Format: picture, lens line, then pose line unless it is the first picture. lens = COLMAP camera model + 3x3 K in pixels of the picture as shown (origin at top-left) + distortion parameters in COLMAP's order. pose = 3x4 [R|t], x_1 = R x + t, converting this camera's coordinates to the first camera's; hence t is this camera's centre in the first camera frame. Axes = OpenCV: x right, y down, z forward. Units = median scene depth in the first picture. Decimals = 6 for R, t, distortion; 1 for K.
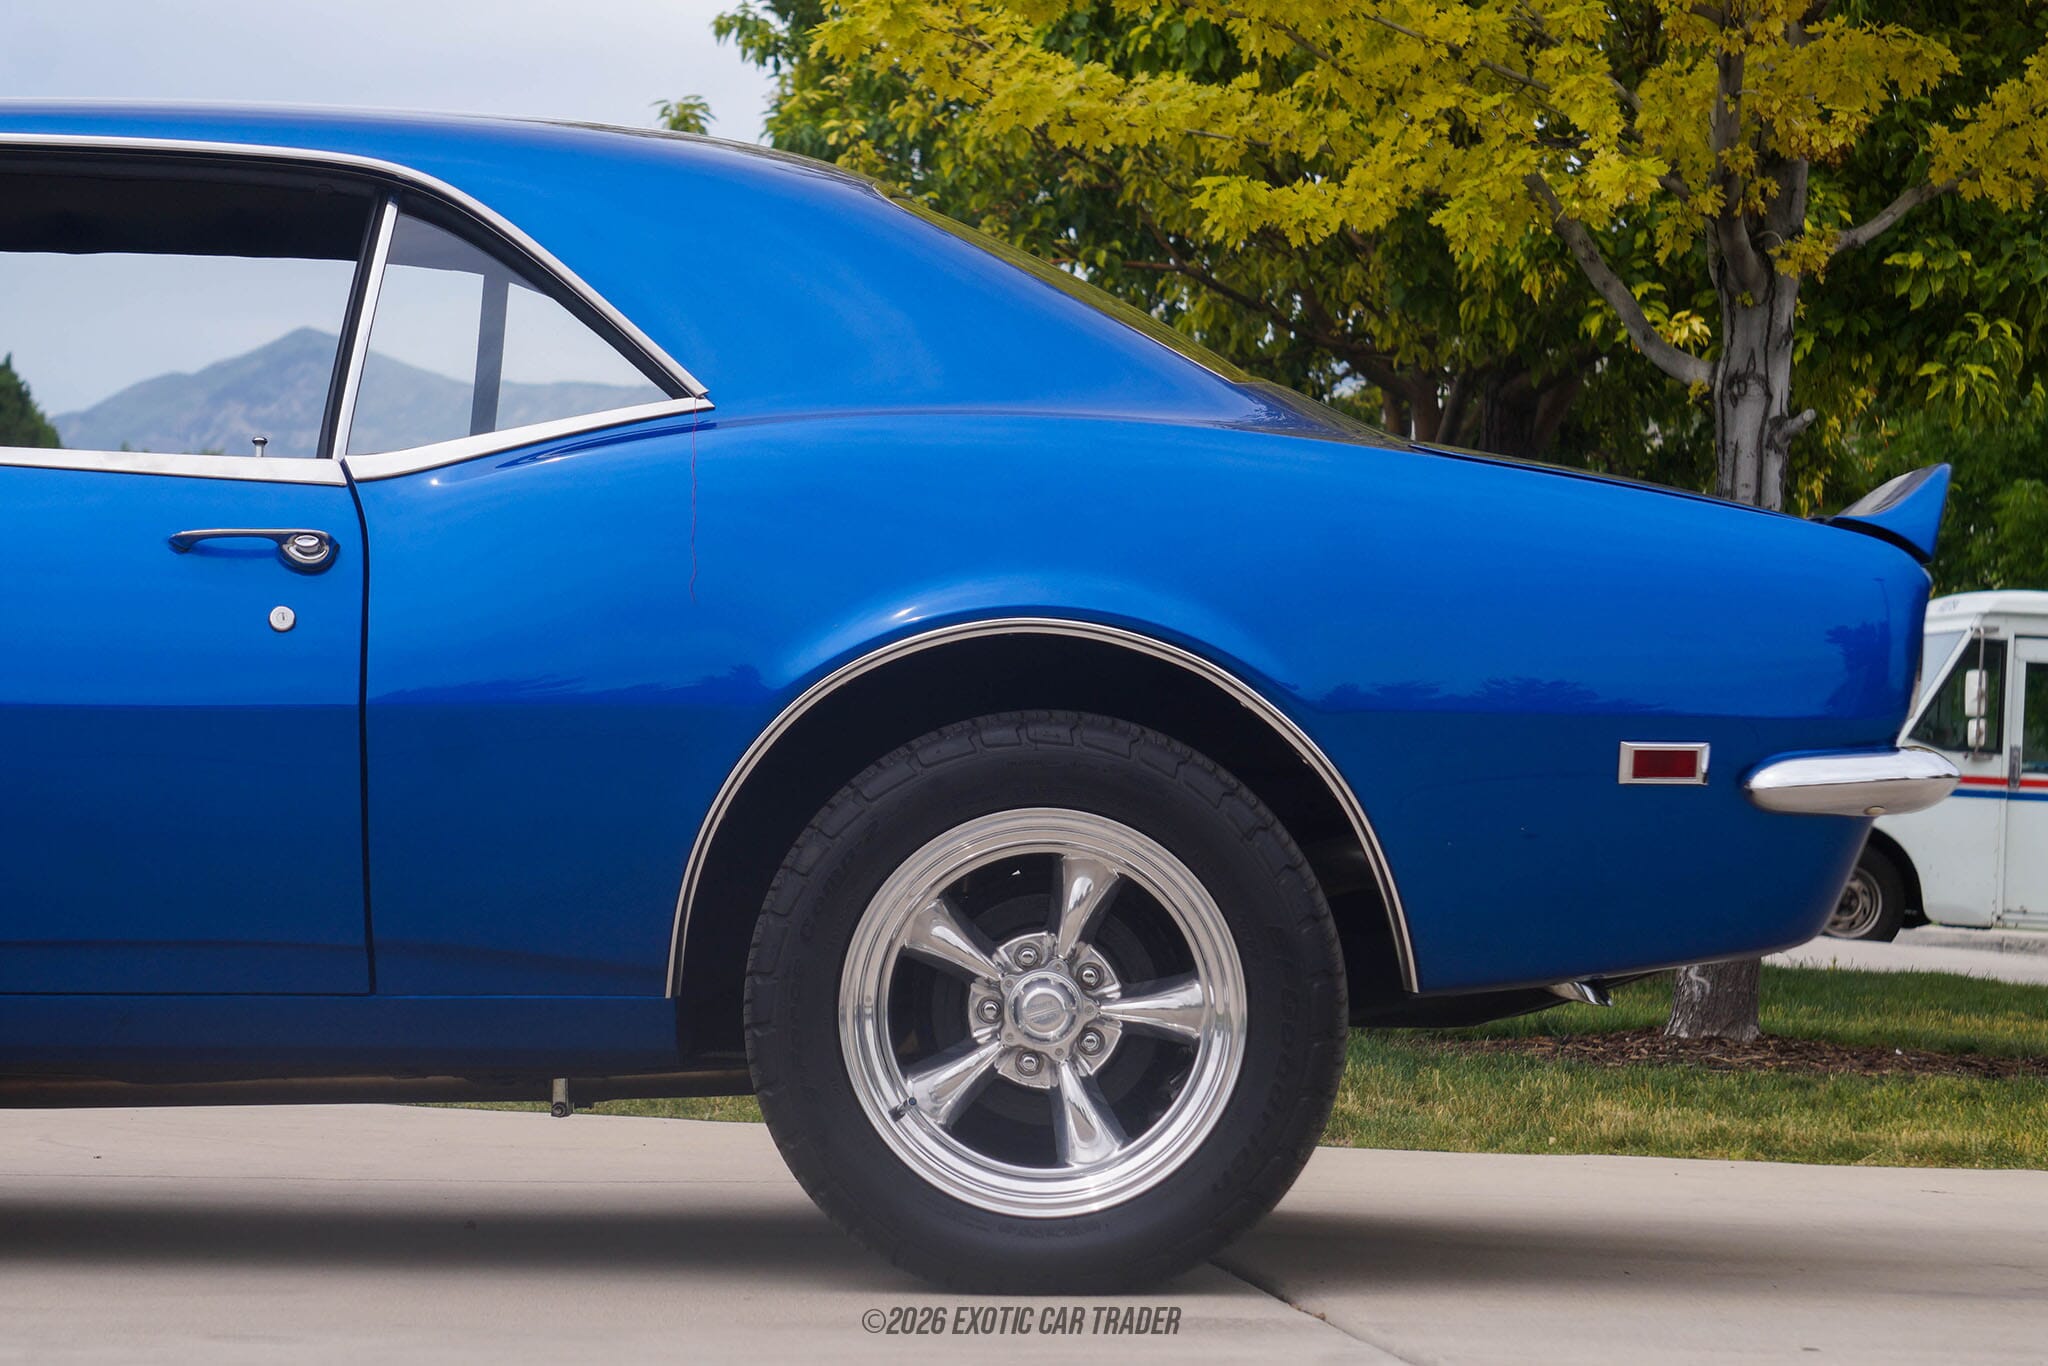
lens RADIAL K [[5781.6, 0, 1024.0], [0, 5781.6, 683.0], [0, 0, 1]] dist [0.537221, 1.338189]
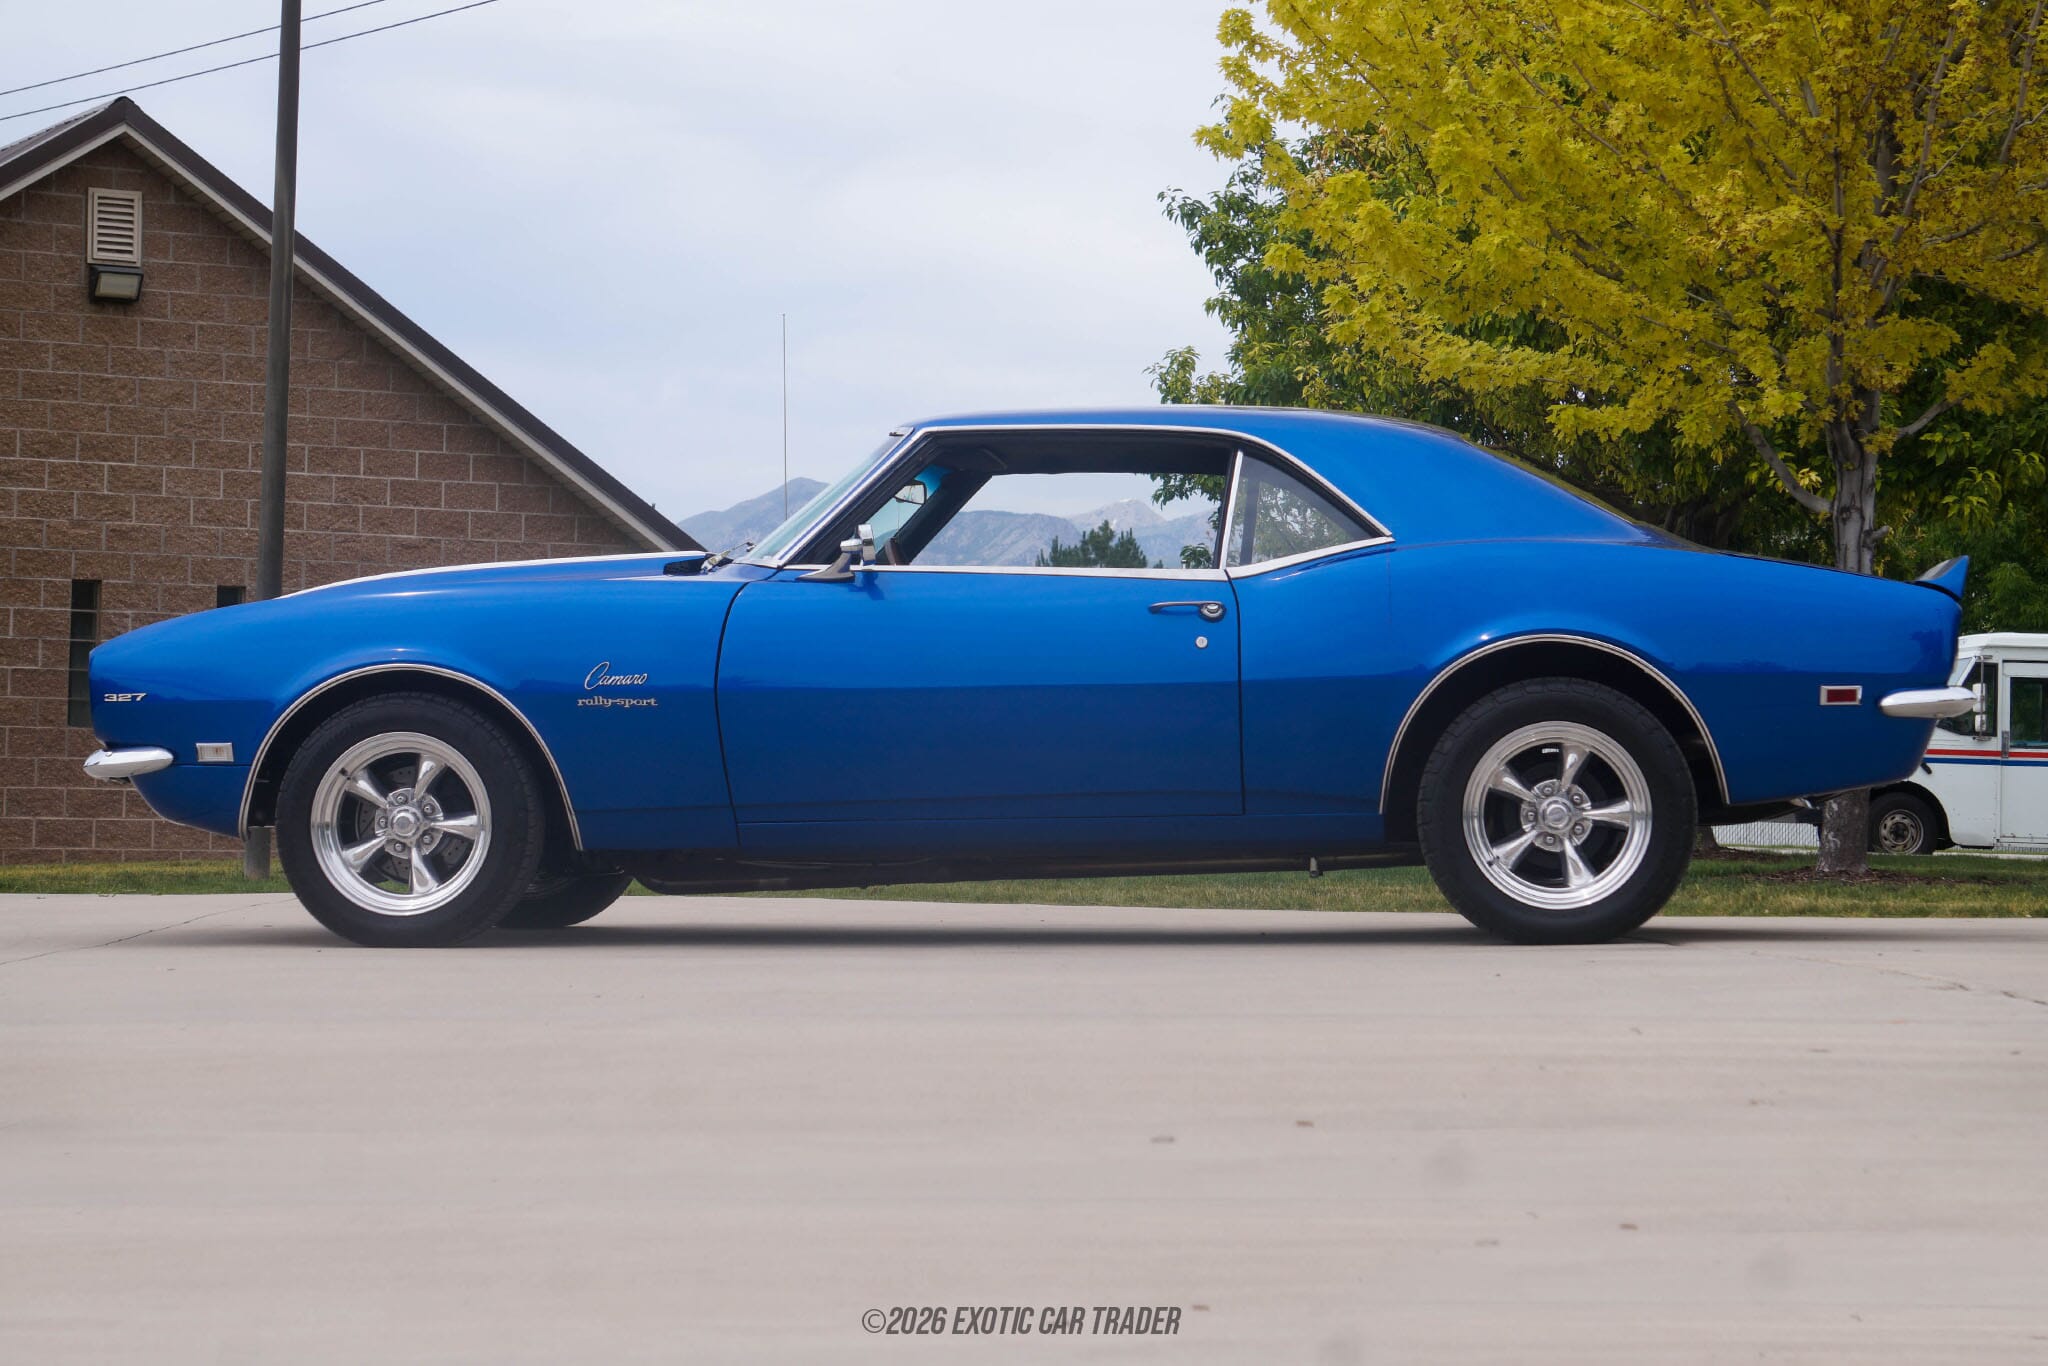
lens RADIAL K [[4870.8, 0, 1022.7], [0, 4870.8, 607.6], [0, 0, 1]] dist [-0.005447, 3.794199]
pose [[0.999302, -0.021557, -0.030509, -0.089316], [0.020658, 0.999352, -0.029487, 0.018338], [0.031124, 0.028836, 0.999099, -0.534877]]
